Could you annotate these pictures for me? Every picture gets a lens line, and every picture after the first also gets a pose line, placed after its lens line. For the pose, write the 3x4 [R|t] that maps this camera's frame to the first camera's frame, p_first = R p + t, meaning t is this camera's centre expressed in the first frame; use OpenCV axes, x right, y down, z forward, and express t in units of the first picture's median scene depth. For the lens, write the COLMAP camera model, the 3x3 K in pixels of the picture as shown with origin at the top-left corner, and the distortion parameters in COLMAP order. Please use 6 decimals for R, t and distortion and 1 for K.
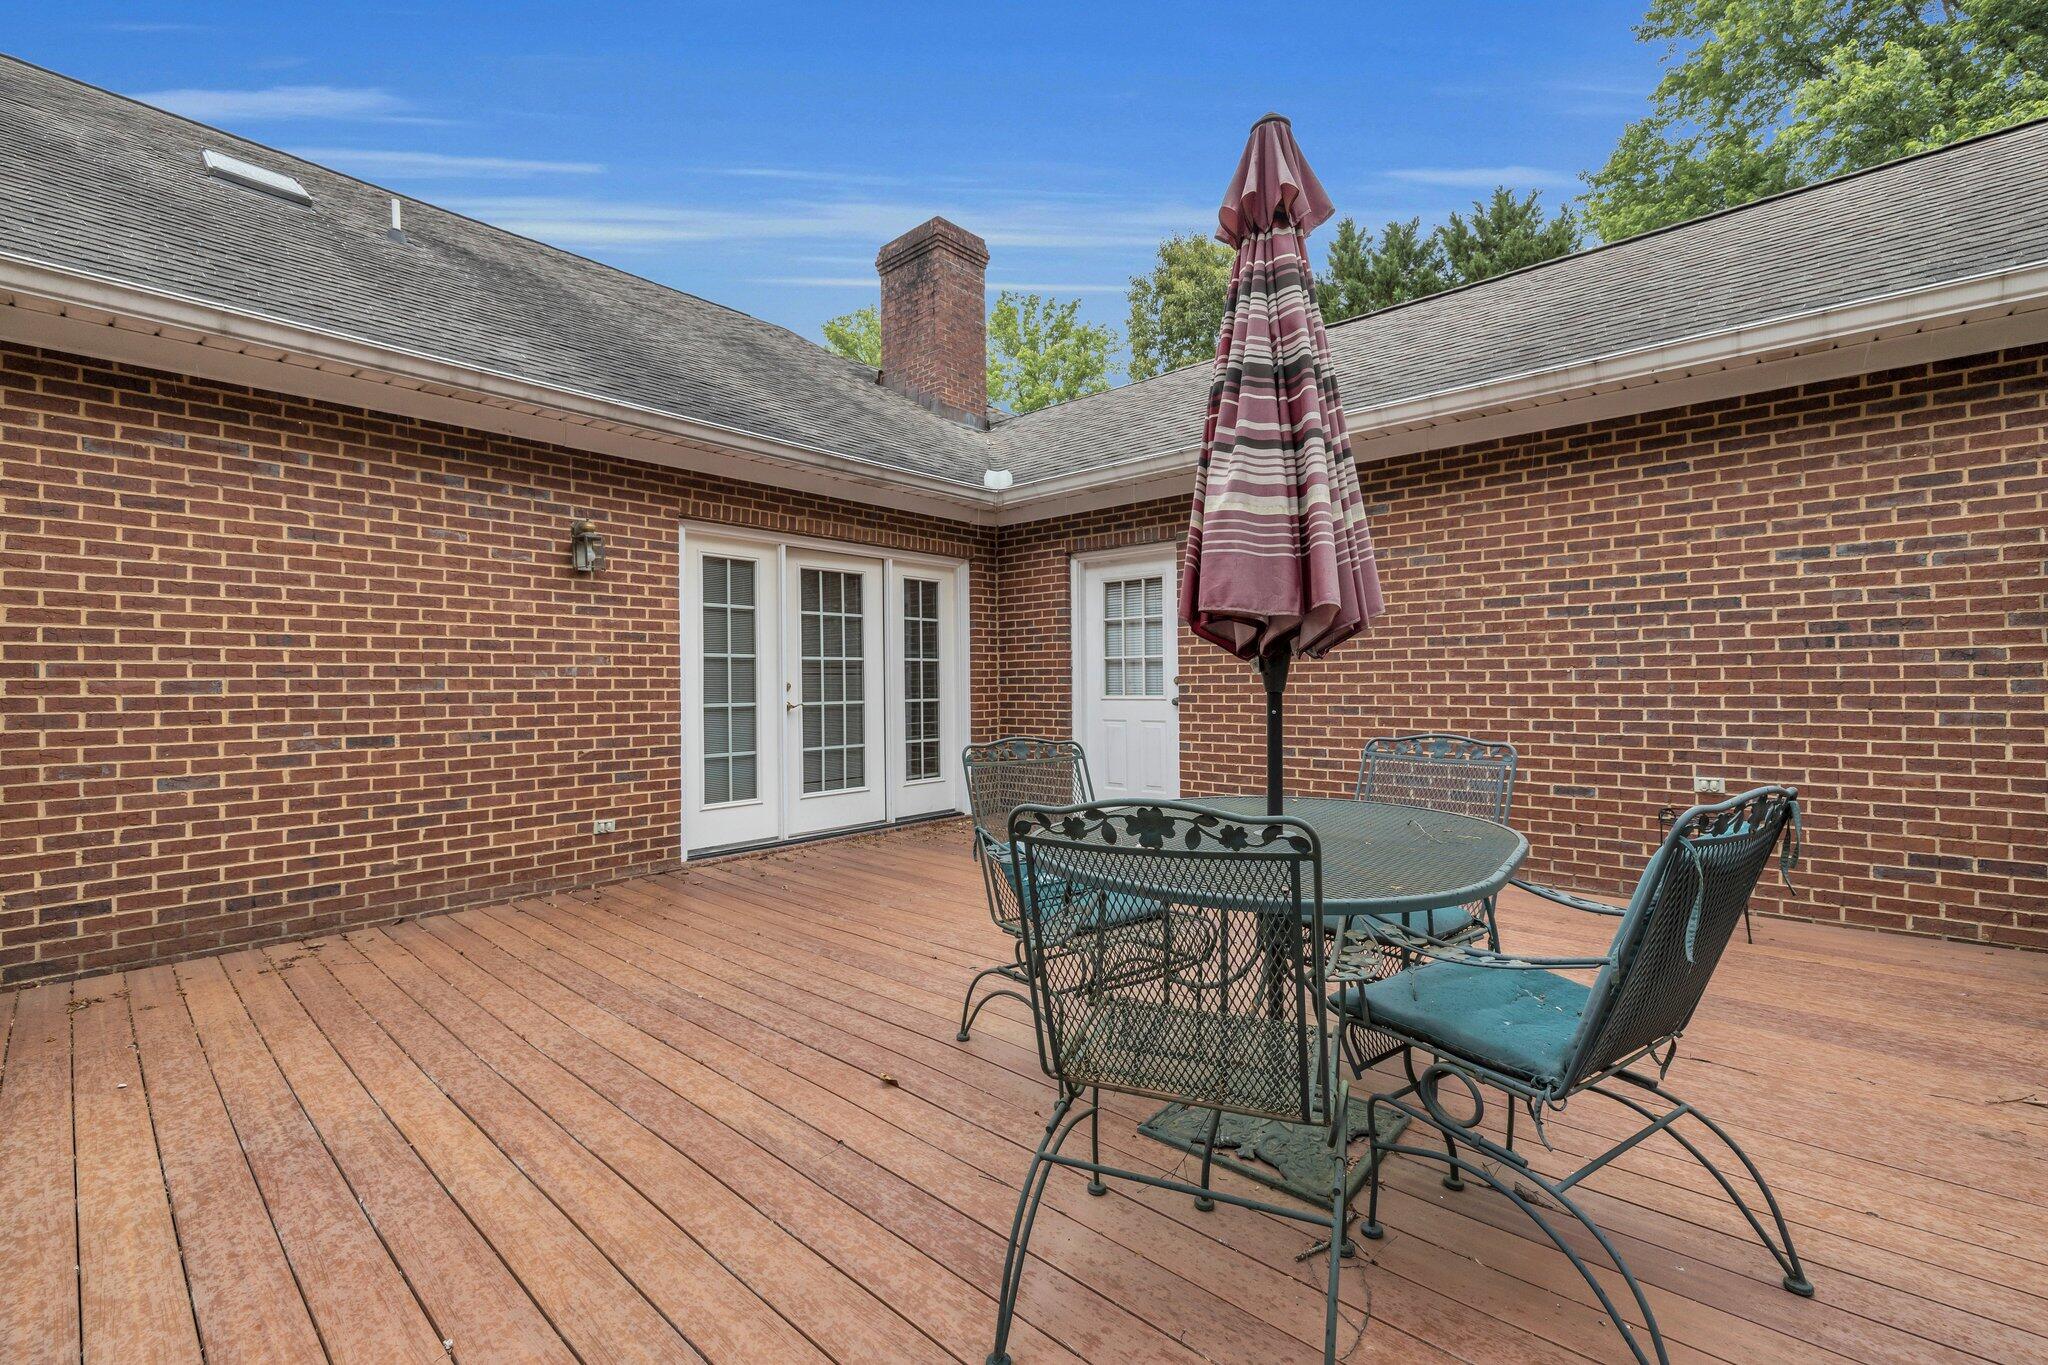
lens RADIAL K [[872.6, 0, 1028.1], [0, 872.6, 691.3], [0, 0, 1]] dist [-0.002365, -0.000146]
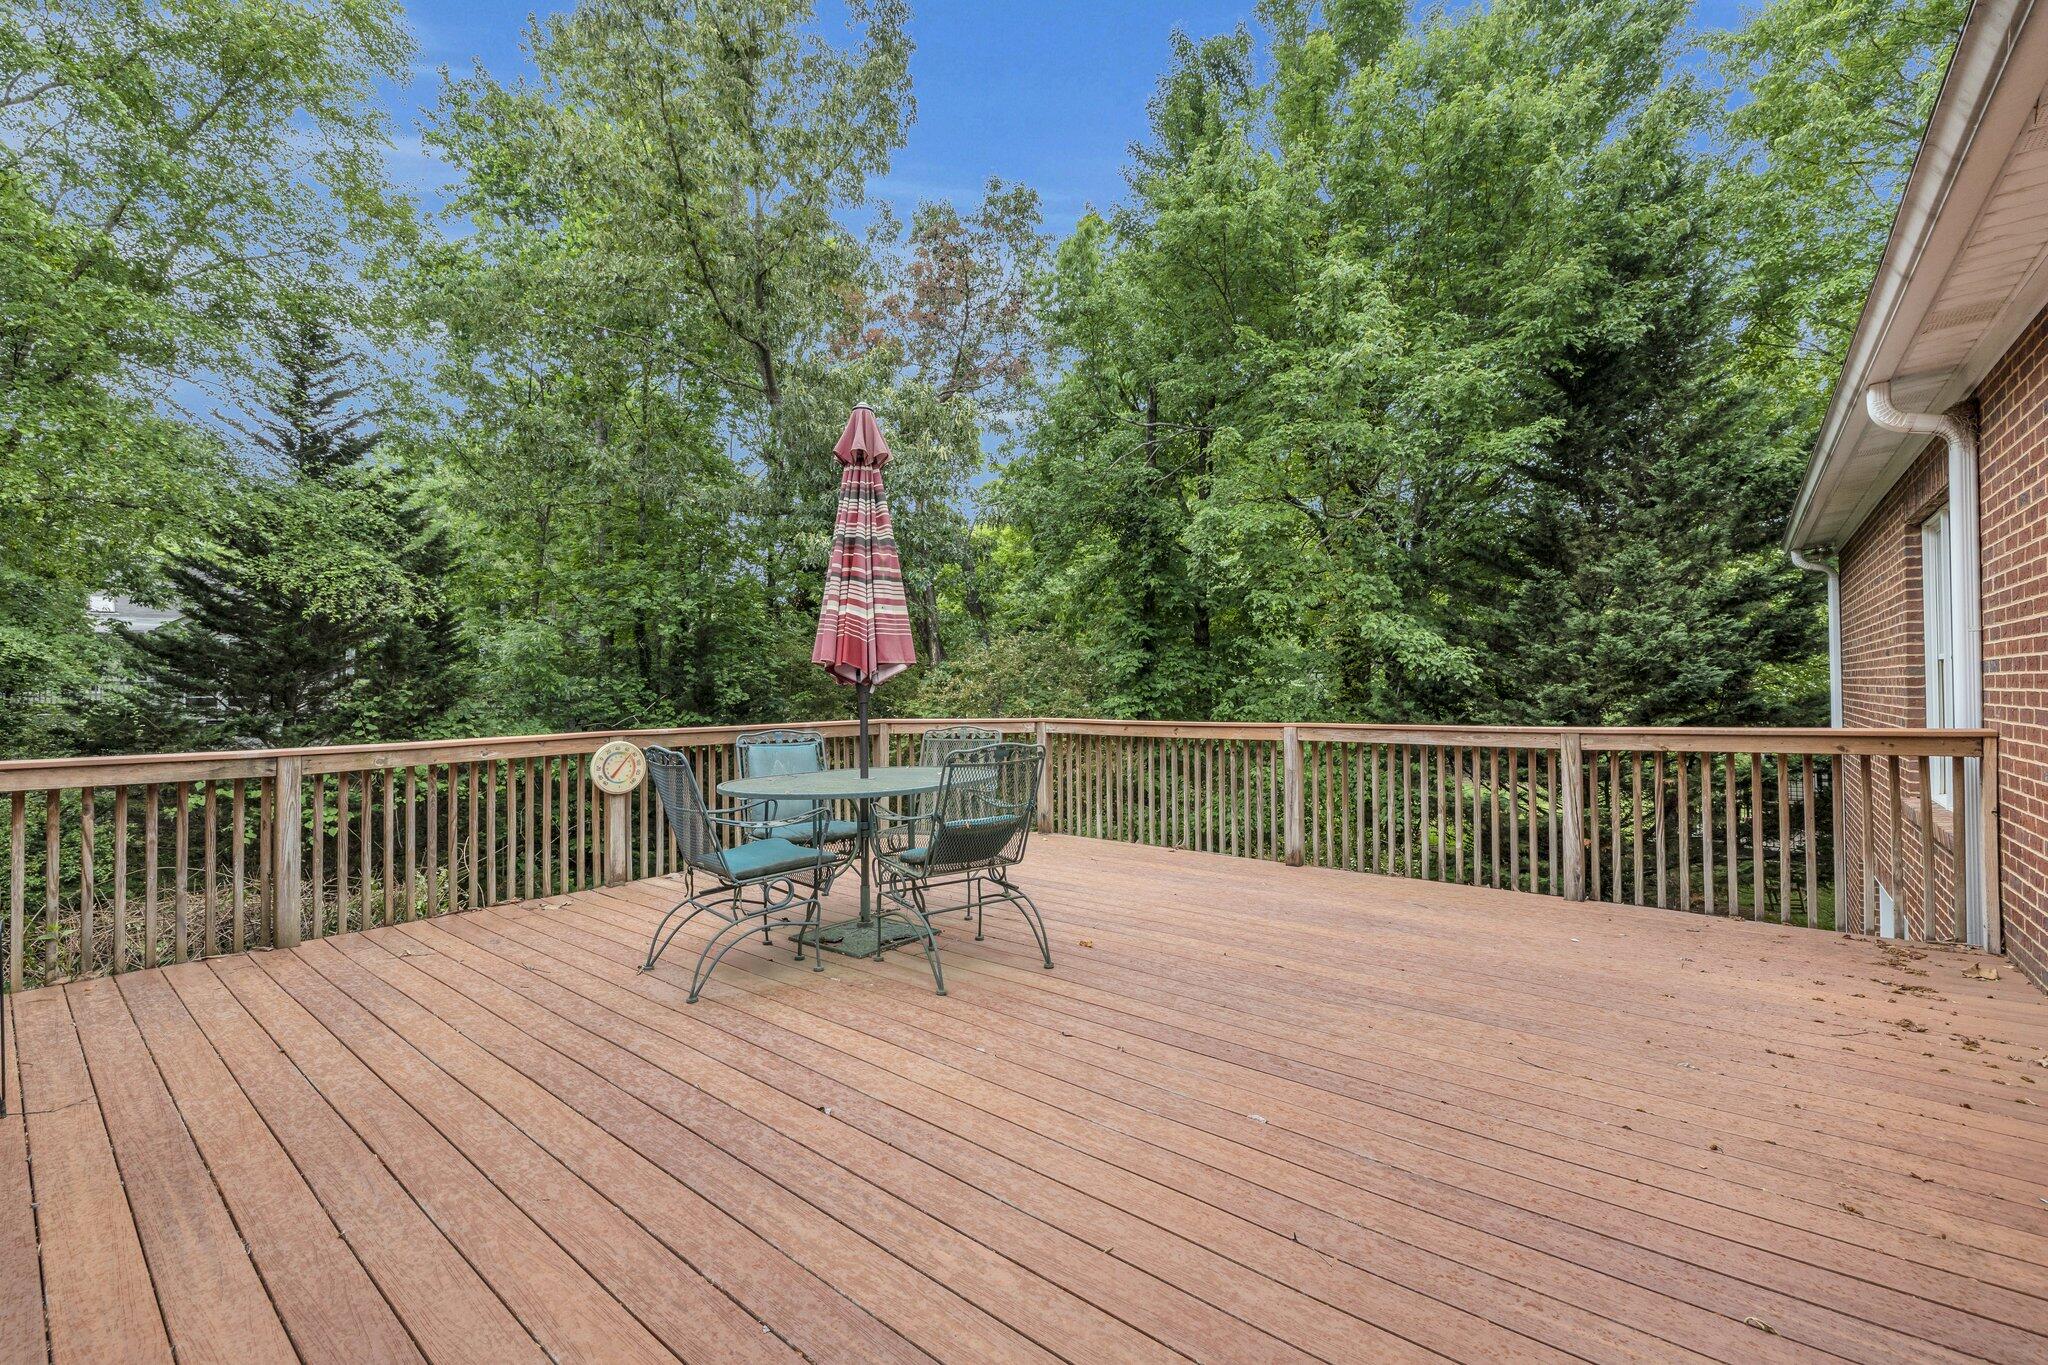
lens RADIAL K [[872.6, 0, 1028.1], [0, 872.6, 691.3], [0, 0, 1]] dist [-0.002365, -0.000146]
pose [[-0.999149, 0.021929, -0.034925, -0.004758], [0.021644, 0.999729, 0.008517, -0.025577], [0.035102, 0.007753, -0.999354, 1.958418]]
